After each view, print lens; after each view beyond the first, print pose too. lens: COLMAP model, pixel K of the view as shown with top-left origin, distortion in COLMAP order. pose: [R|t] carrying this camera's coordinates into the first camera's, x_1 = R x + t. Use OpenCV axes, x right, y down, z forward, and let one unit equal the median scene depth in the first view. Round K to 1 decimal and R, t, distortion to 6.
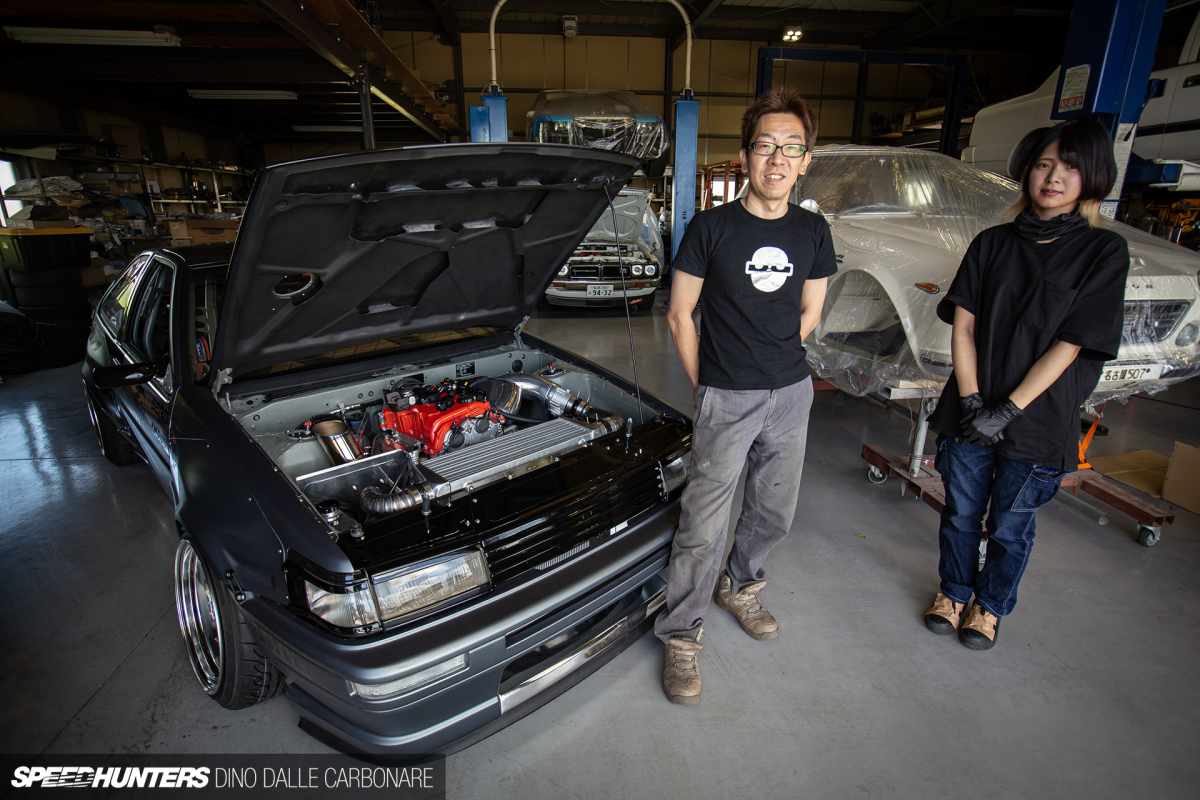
lens RADIAL K [[602.3, 0, 600.9], [0, 602.3, 394.8], [0, 0, 1]] dist [-0.053834, 0.028445]
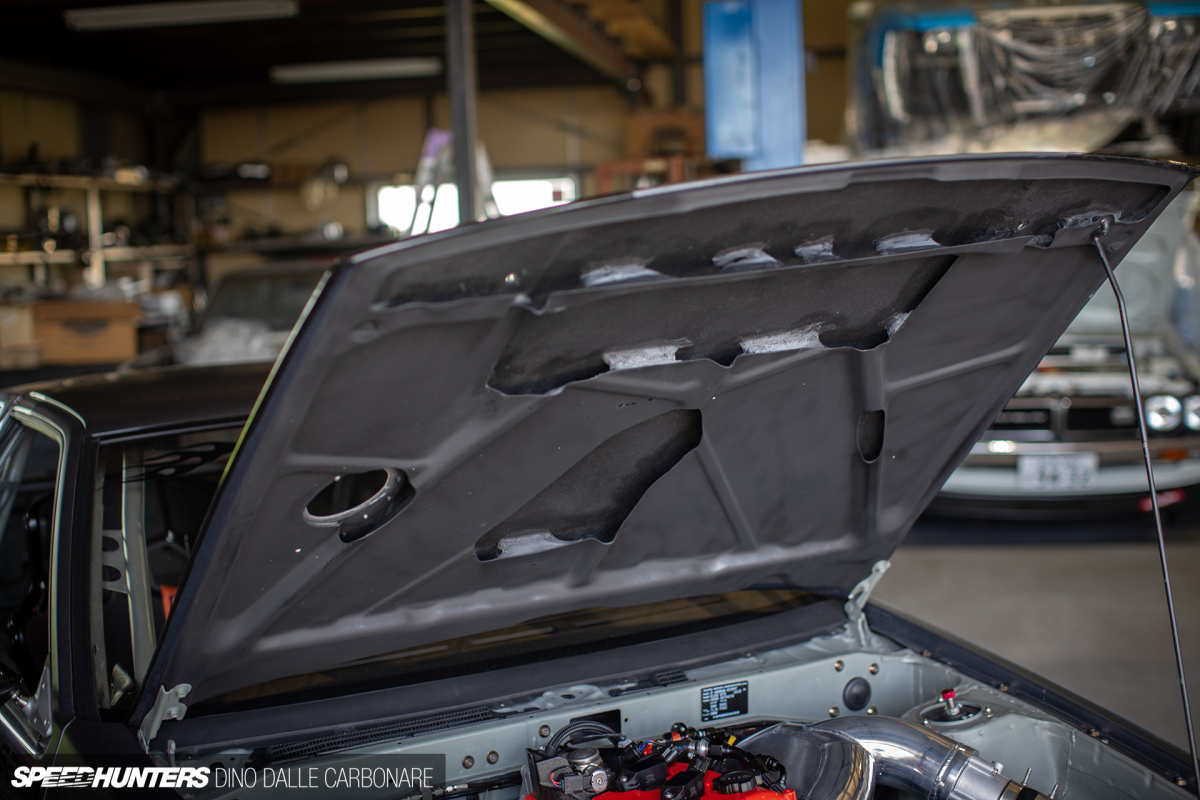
lens RADIAL K [[1725.3, 0, 600.2], [0, 1725.3, 417.7], [0, 0, 1]] dist [-0.125545, 0.005407]
pose [[0.967584, -0.011195, -0.252301, -0.022599], [-0.037935, 0.981240, -0.189022, -0.009084], [0.249684, 0.192466, 0.949007, -0.091918]]
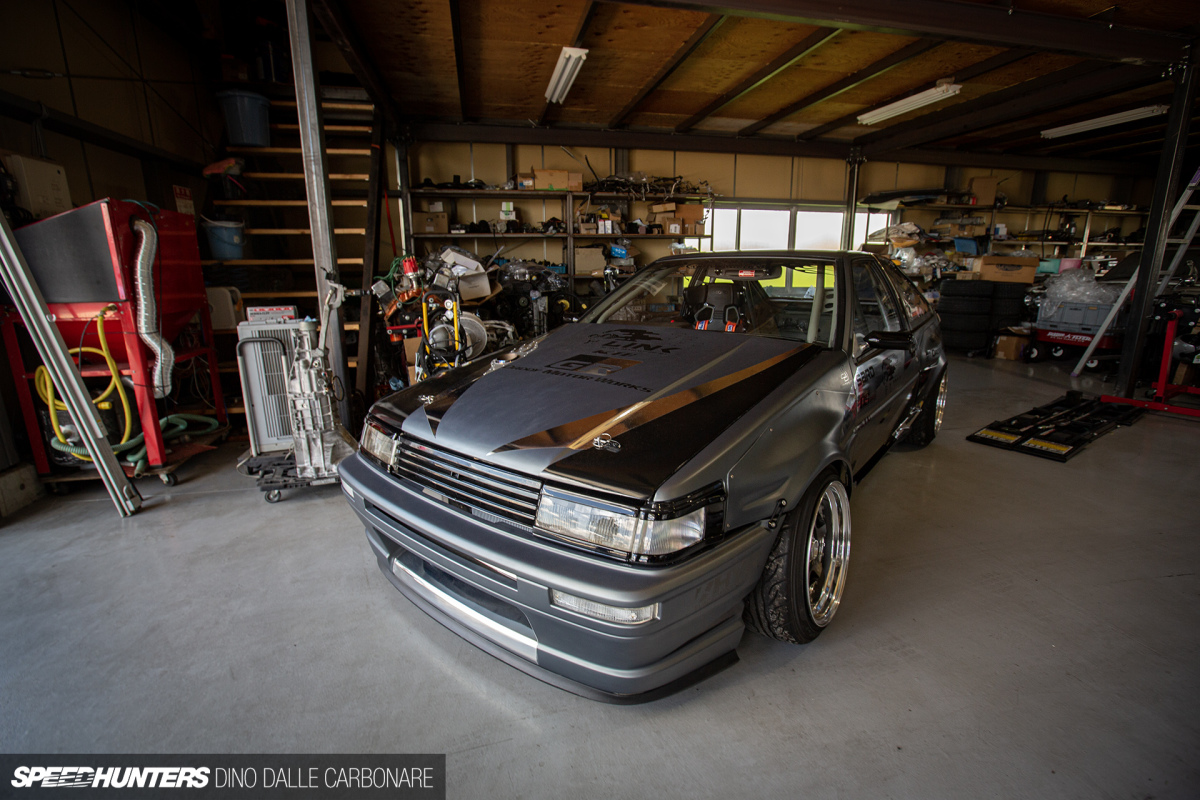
lens RADIAL K [[542.4, 0, 602.7], [0, 542.4, 397.0], [0, 0, 1]] dist [-0.062789, 0.028897]
pose [[0.101031, 0.230665, -0.967774, 0.582534], [-0.289548, 0.937460, 0.193212, -0.119257], [0.951817, 0.260697, 0.161501, 0.711547]]
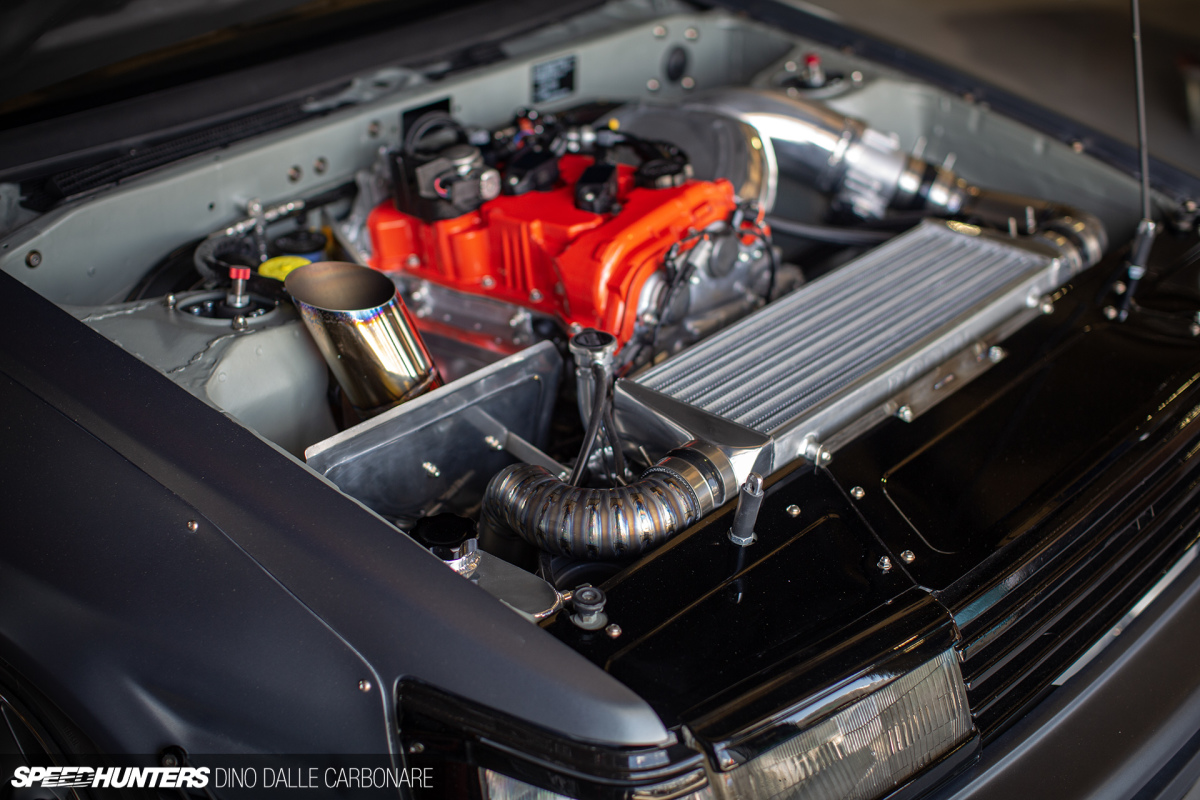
lens RADIAL K [[1725.3, 0, 600.2], [0, 1725.3, 417.7], [0, 0, 1]] dist [-0.125545, 0.005407]
pose [[0.996418, -0.038181, 0.075460, -0.268816], [0.025245, 0.985888, 0.165492, -0.014654], [-0.080713, -0.162994, 0.983320, 0.061974]]
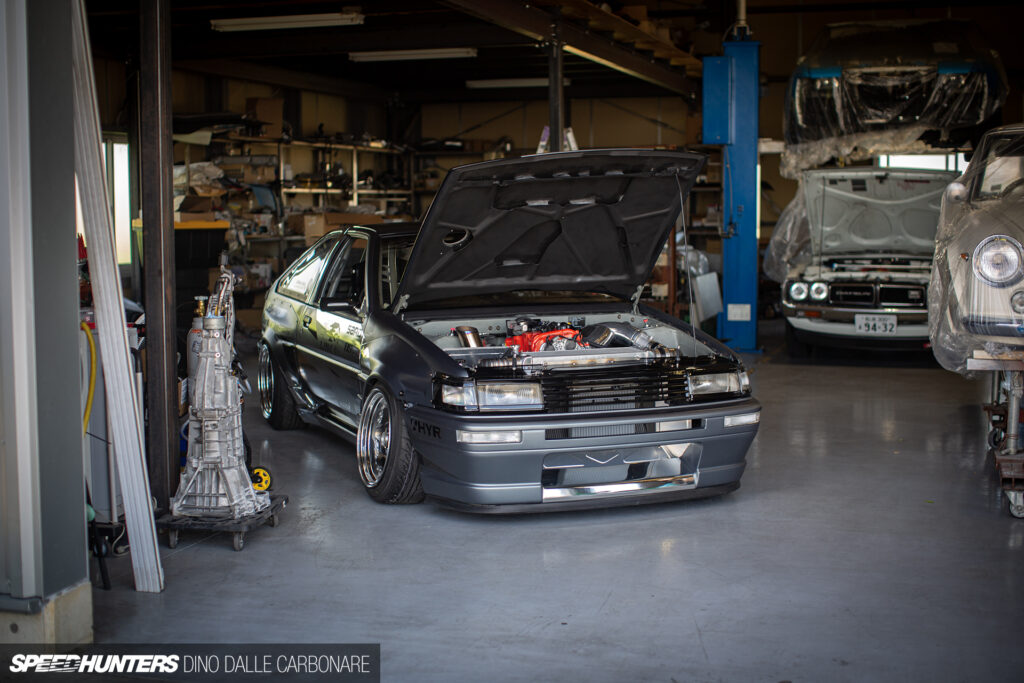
lens RADIAL K [[1472.3, 0, 512.2], [0, 1472.3, 356.6], [0, 0, 1]] dist [-0.125545, 0.005407]
pose [[0.914437, 0.035704, -0.403151, 0.809314], [-0.116336, 0.977252, -0.177327, 0.539138], [0.387648, 0.209055, 0.897789, -1.599608]]
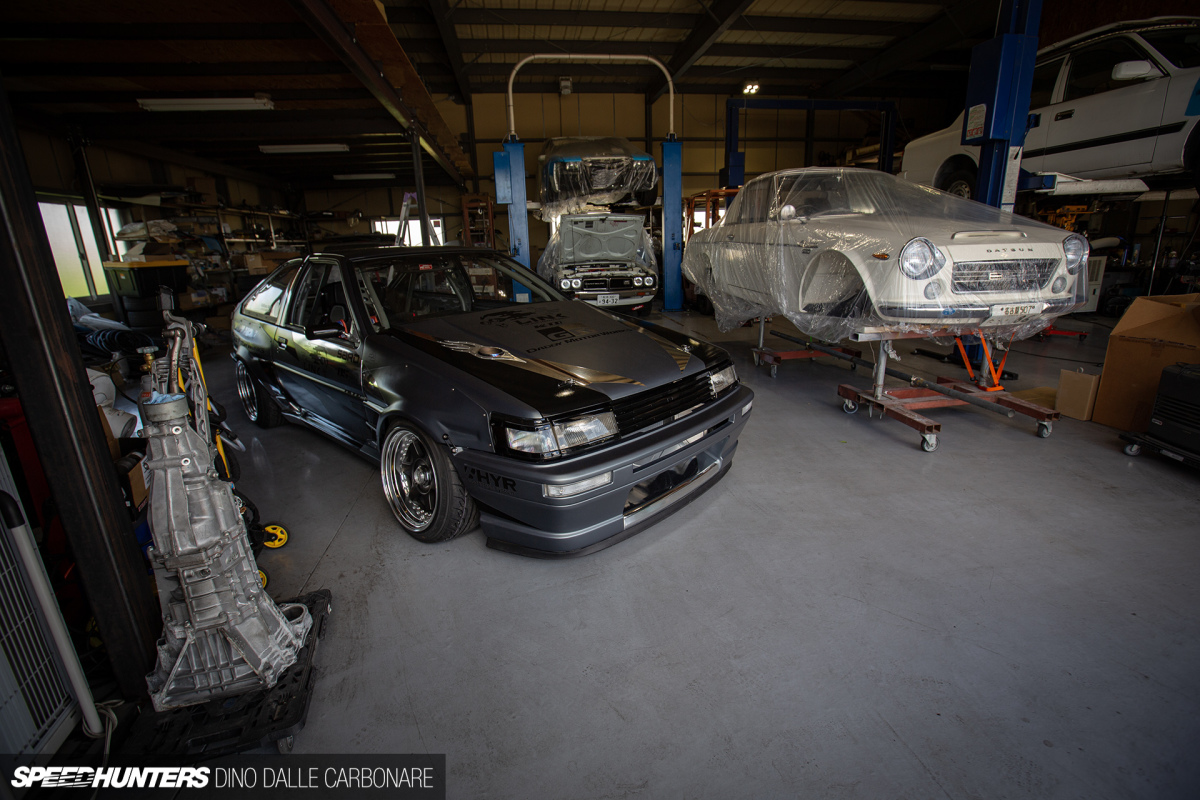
lens RADIAL K [[542.4, 0, 602.7], [0, 542.4, 397.0], [0, 0, 1]] dist [-0.062789, 0.028897]
pose [[0.998699, -0.041910, 0.029063, -0.154558], [0.042710, 0.998710, -0.027473, 0.151163], [-0.027874, 0.028679, 0.999200, -0.230430]]
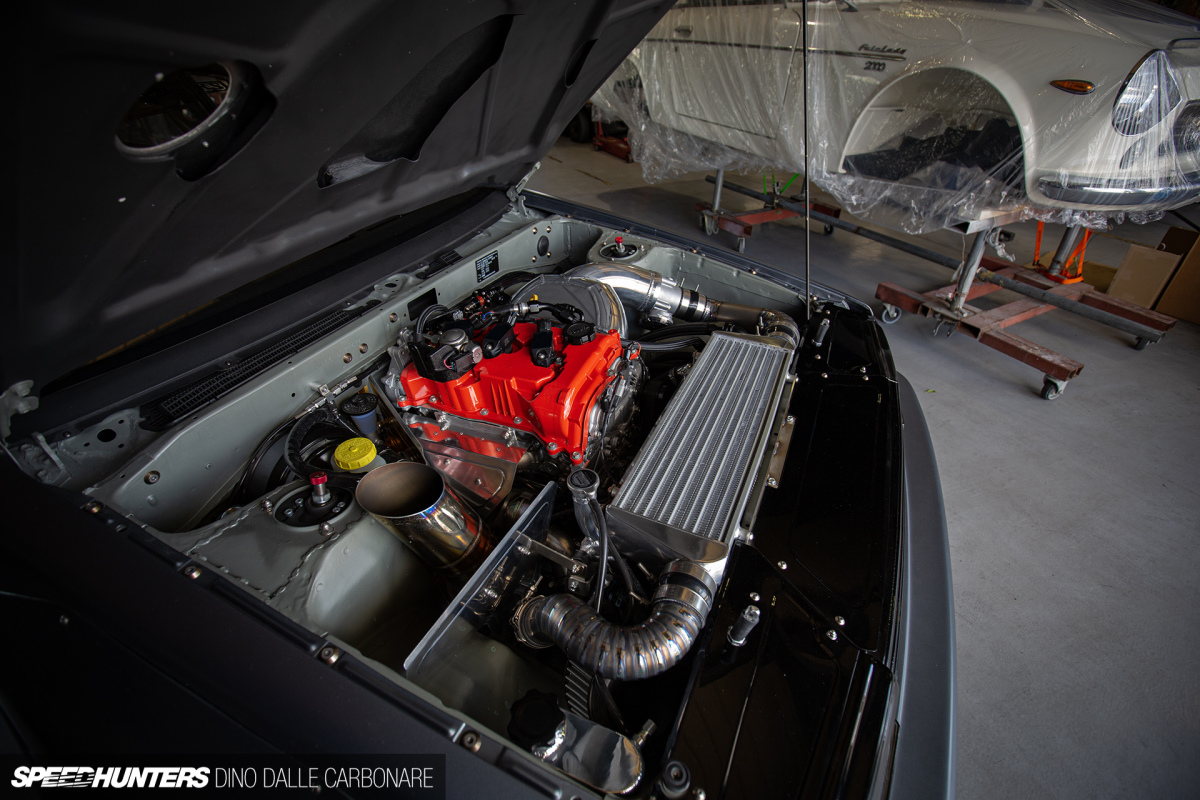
lens RADIAL K [[542.4, 0, 602.7], [0, 542.4, 397.0], [0, 0, 1]] dist [-0.062789, 0.028897]
pose [[0.936285, -0.205907, 0.284558, -0.287461], [0.112624, 0.943365, 0.312054, -0.071352], [-0.332696, -0.260123, 0.906448, 0.437590]]
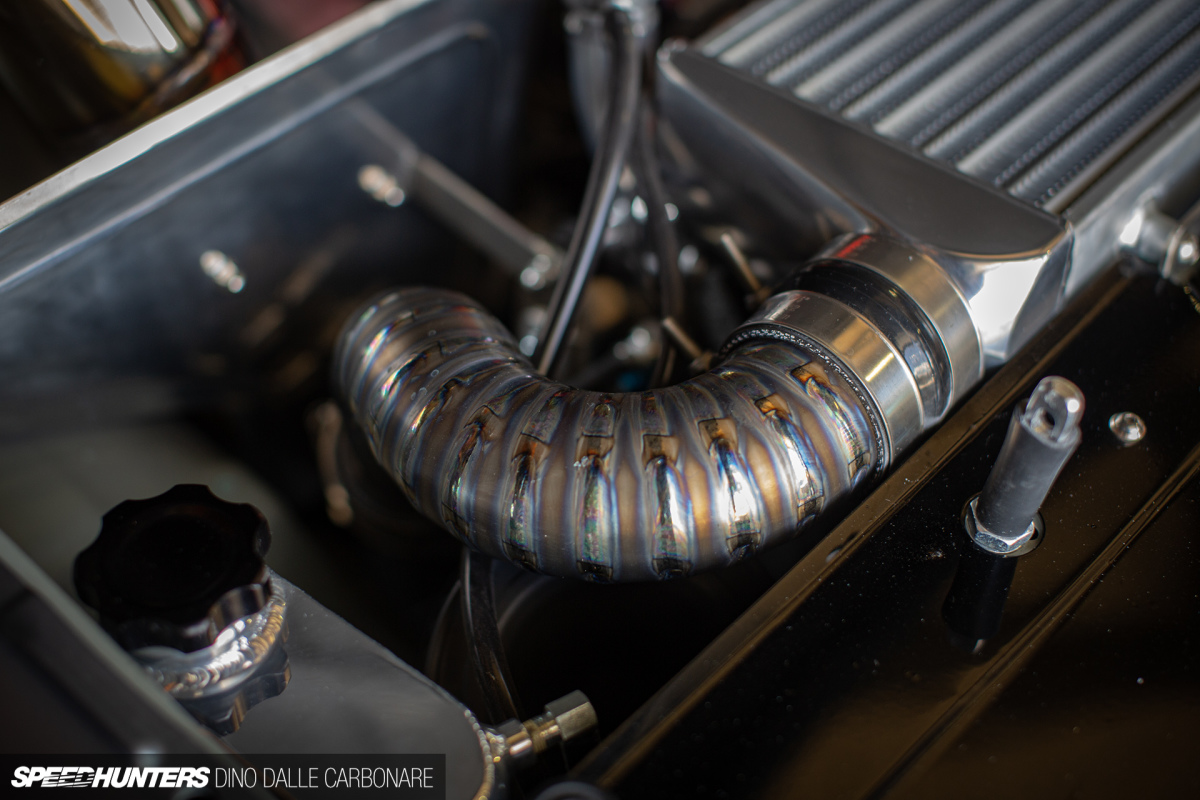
lens RADIAL K [[1725.3, 0, 600.2], [0, 1725.3, 417.7], [0, 0, 1]] dist [-0.125545, 0.005407]
pose [[0.997695, -0.063792, 0.023121, -0.233179], [0.047802, 0.902641, 0.427731, 0.016554], [-0.048156, -0.425640, 0.903611, 0.433569]]
